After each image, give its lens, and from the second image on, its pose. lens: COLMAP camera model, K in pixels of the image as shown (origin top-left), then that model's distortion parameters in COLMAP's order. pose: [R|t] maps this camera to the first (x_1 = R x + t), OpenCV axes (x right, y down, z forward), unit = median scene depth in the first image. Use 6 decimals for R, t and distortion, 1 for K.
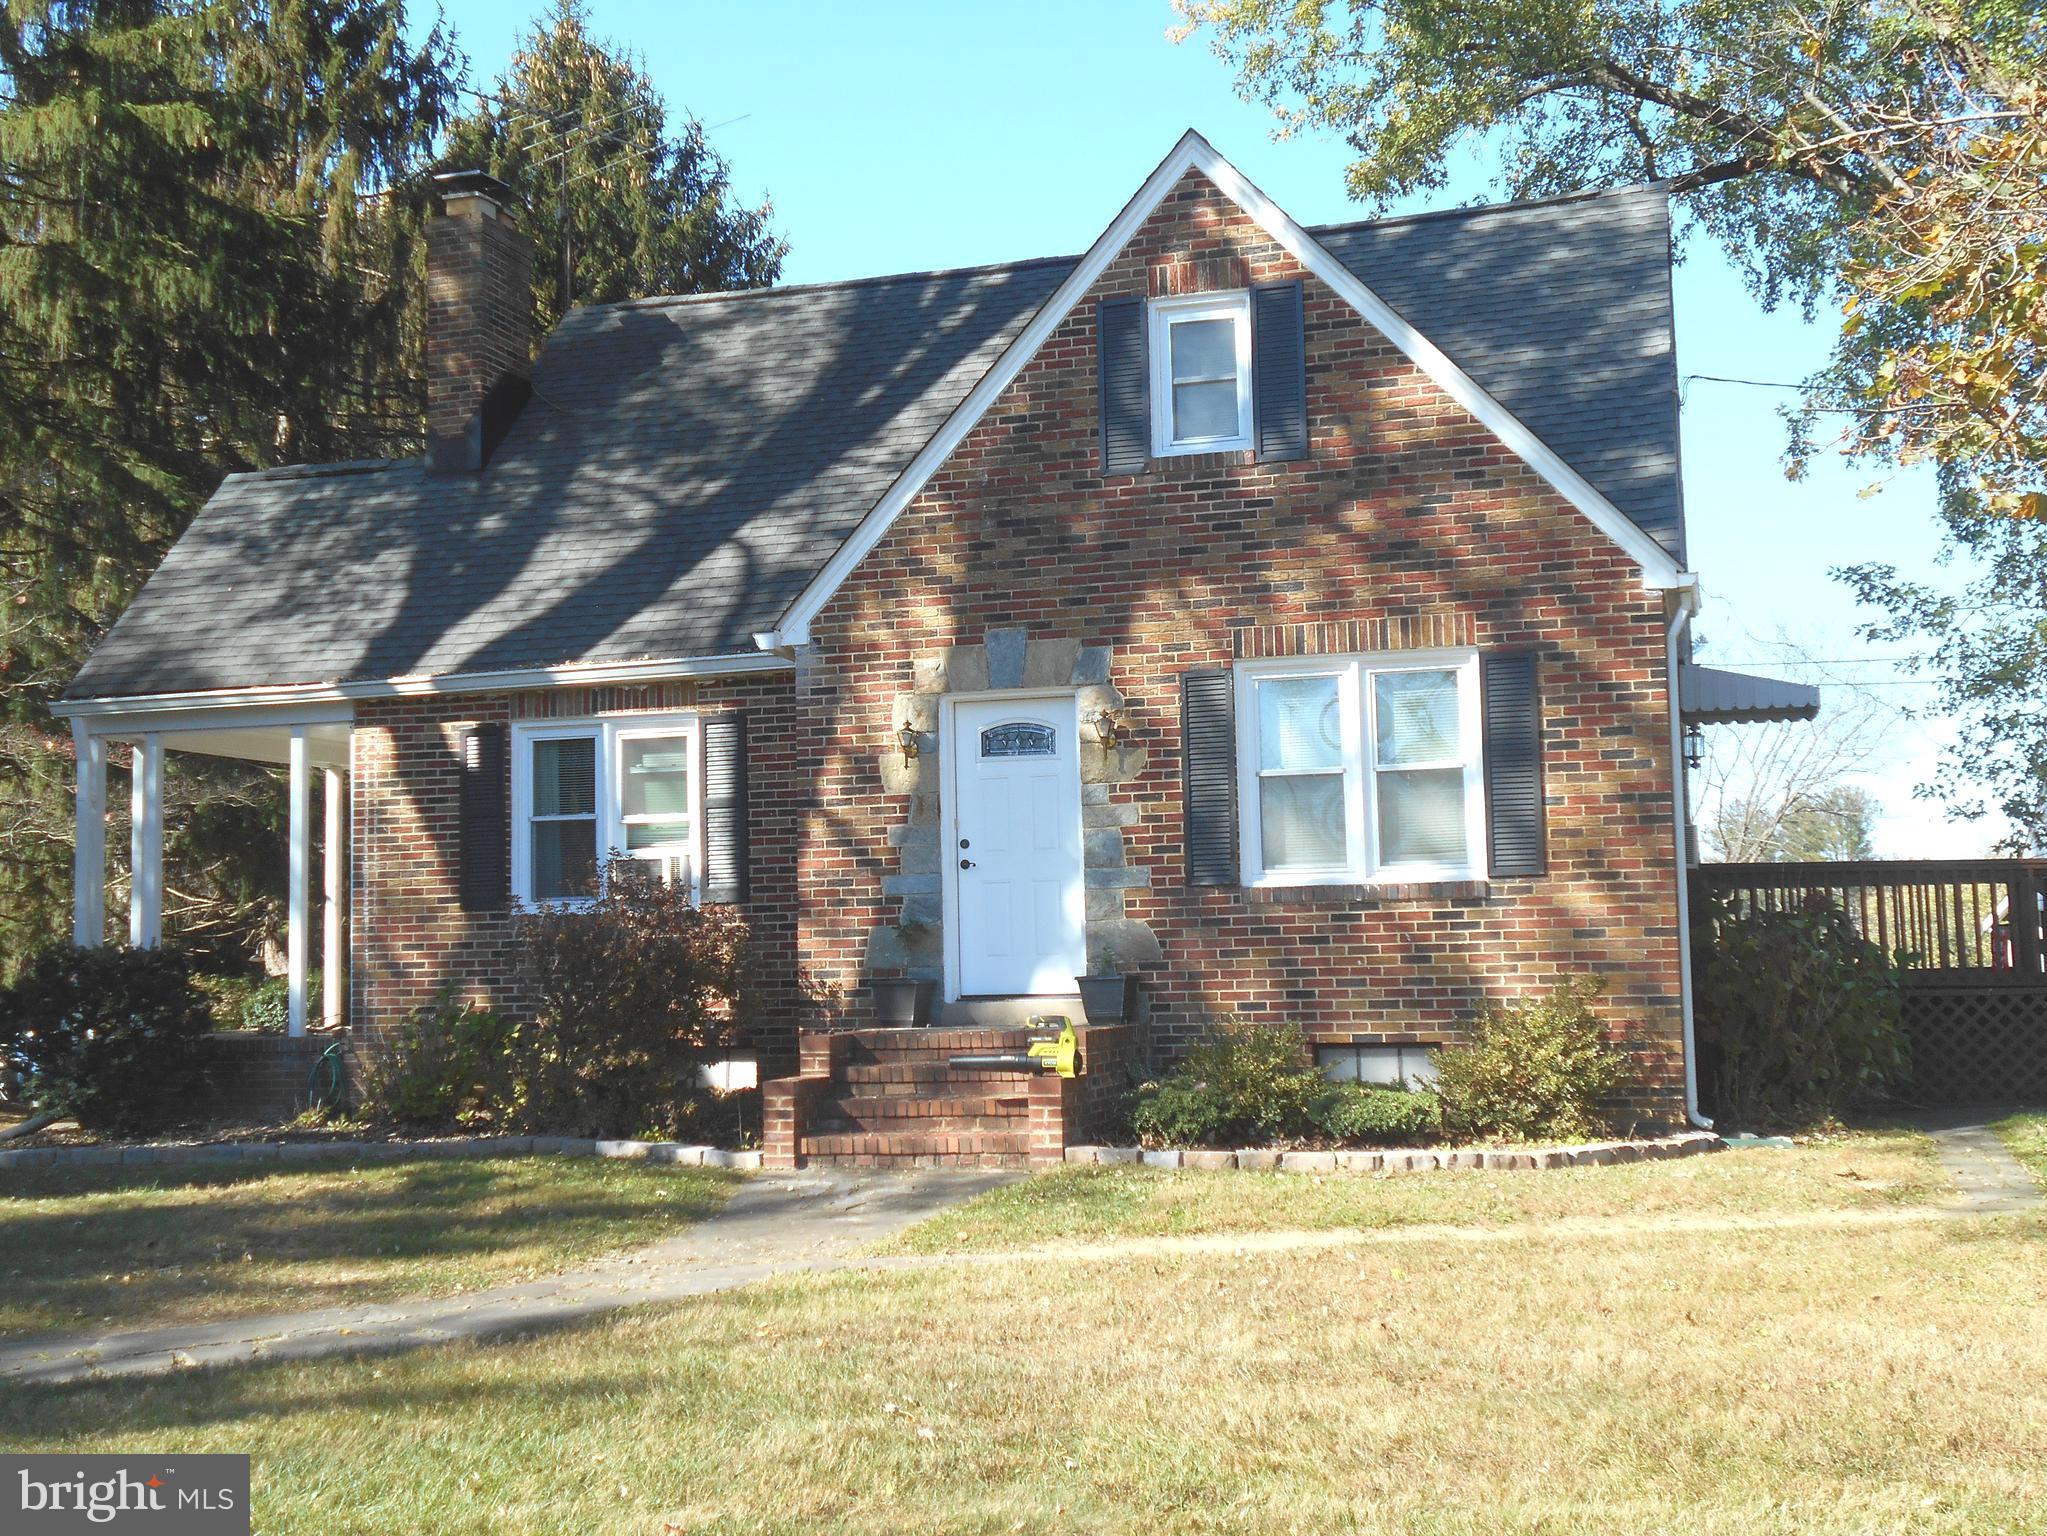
lens RADIAL K [[2268.4, 0, 1023.5], [0, 2268.4, 768.0], [0, 0, 1]] dist [0.020360, -0.047618]
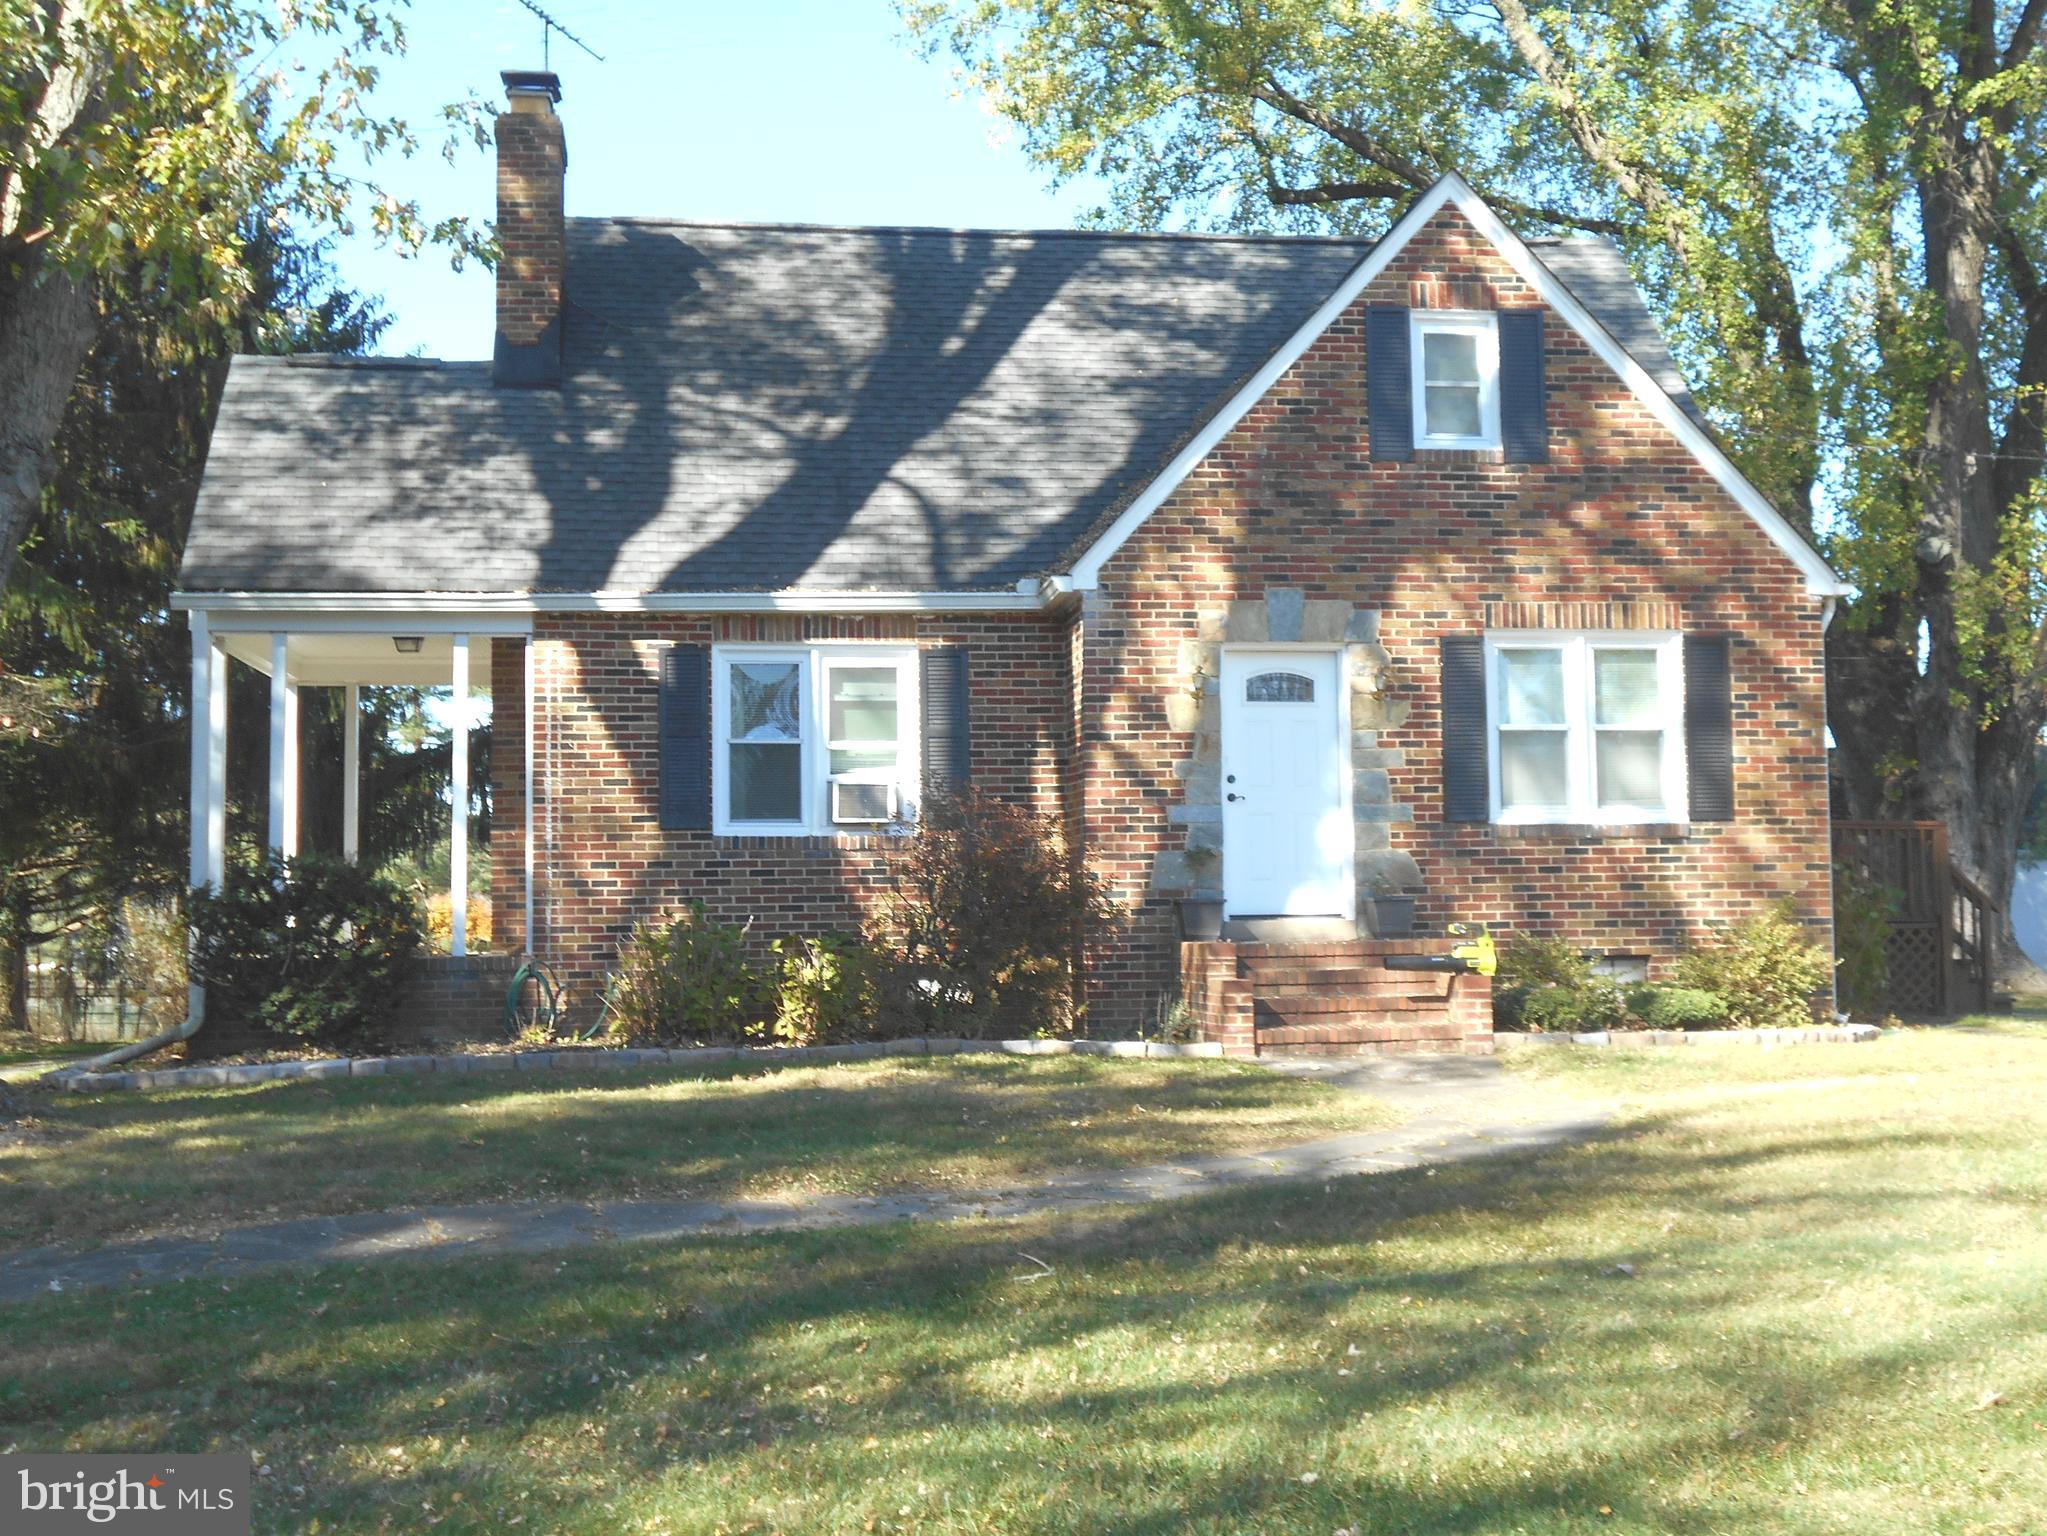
lens RADIAL K [[2543.8, 0, 1023.5], [0, 2543.8, 768.0], [0, 0, 1]] dist [-0.035031, 0.029570]
pose [[0.914141, 0.038050, 0.403607, -0.639647], [-0.042798, 0.999080, 0.002748, 0.029823], [-0.403131, -0.019785, 0.914929, -0.100270]]
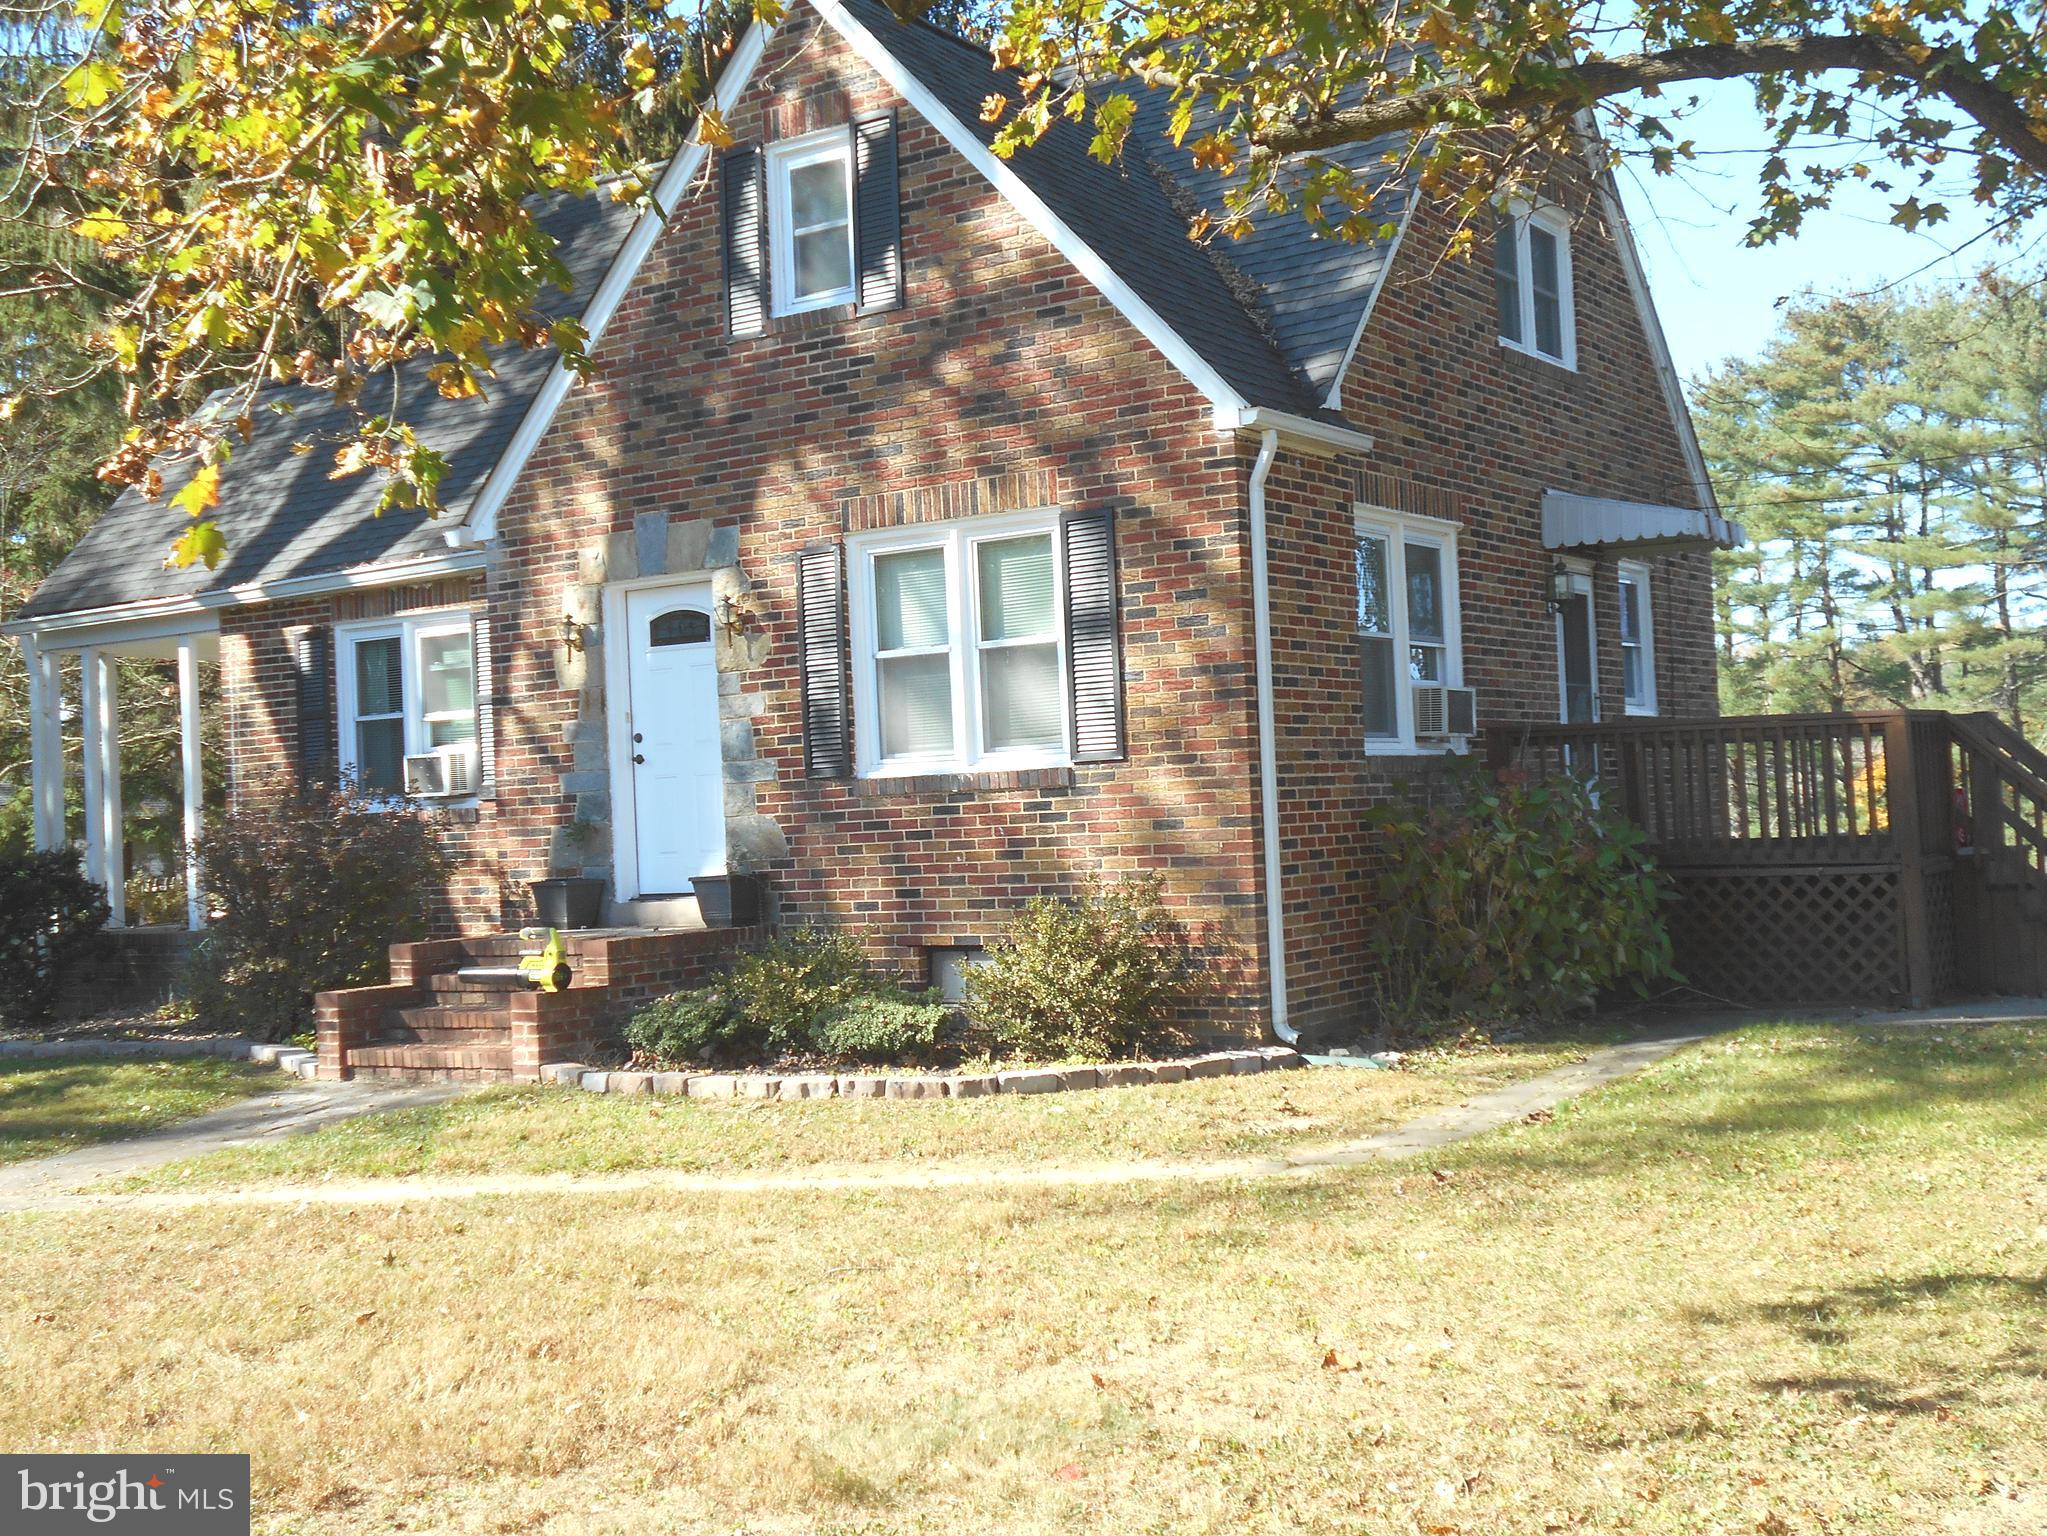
lens RADIAL K [[2268.4, 0, 1023.5], [0, 2268.4, 768.0], [0, 0, 1]] dist [0.020360, -0.047618]
pose [[0.956390, -0.027767, -0.290769, 0.423456], [0.049341, 0.996523, 0.067130, -0.010860], [0.287894, -0.078549, 0.954436, 0.127922]]
